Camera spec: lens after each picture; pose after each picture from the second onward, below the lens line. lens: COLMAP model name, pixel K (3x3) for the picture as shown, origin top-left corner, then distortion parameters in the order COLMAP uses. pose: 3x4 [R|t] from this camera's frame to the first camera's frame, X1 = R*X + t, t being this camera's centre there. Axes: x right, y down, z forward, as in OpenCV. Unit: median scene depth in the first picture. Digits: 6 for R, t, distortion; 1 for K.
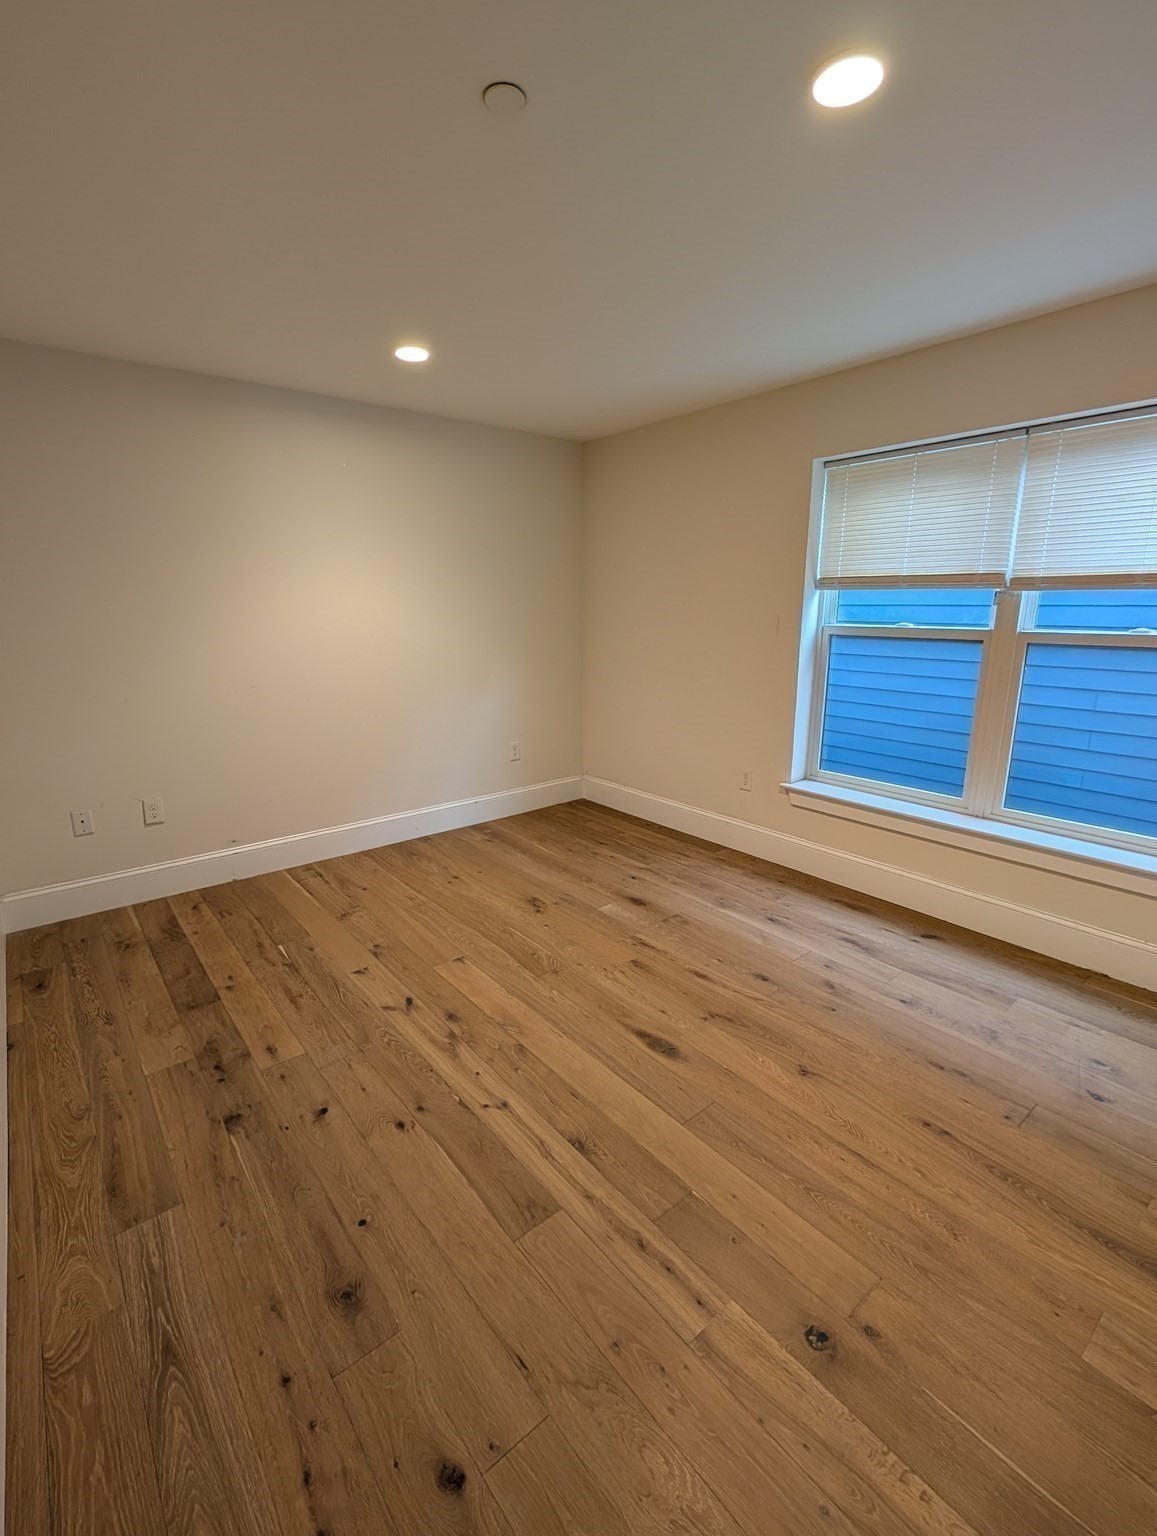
lens RADIAL K [[690.0, 0, 570.3], [0, 690.0, 765.5], [0, 0, 1]] dist [0.000556, -0.000131]
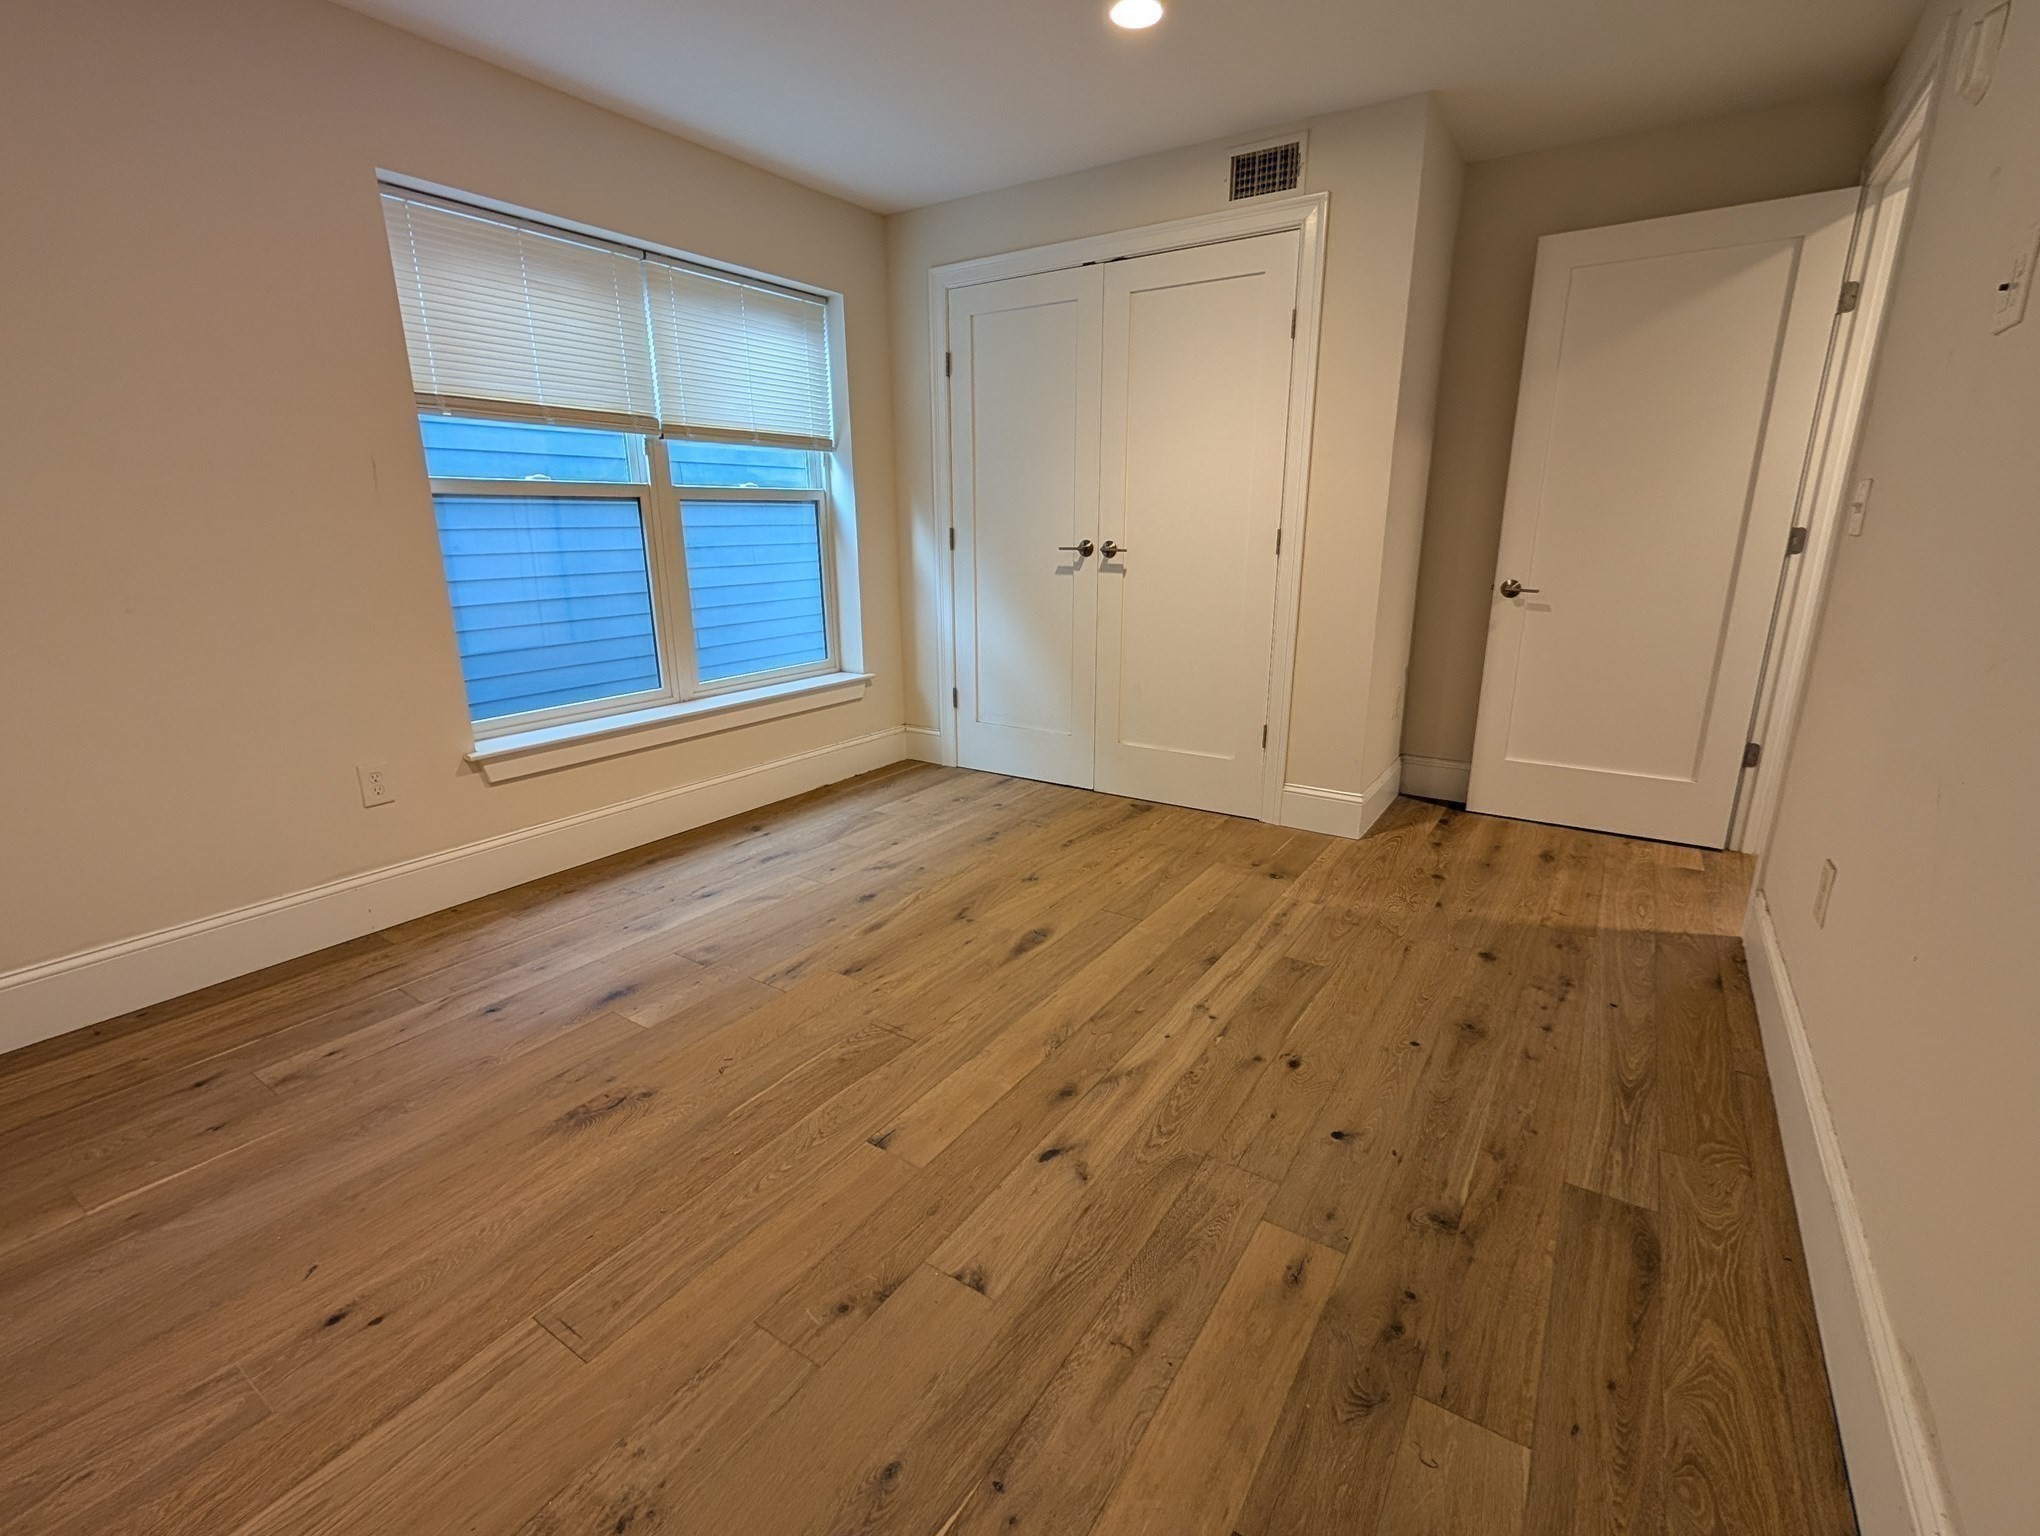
lens RADIAL K [[916.5, 0, 1023.5], [0, 916.5, 773.8], [0, 0, 1]] dist [0.000556, -0.000131]
pose [[-0.309322, -0.245594, 0.918697, -0.878074], [0.231385, 0.917604, 0.323208, -0.162494], [-0.922378, 0.312548, -0.227009, 1.210373]]
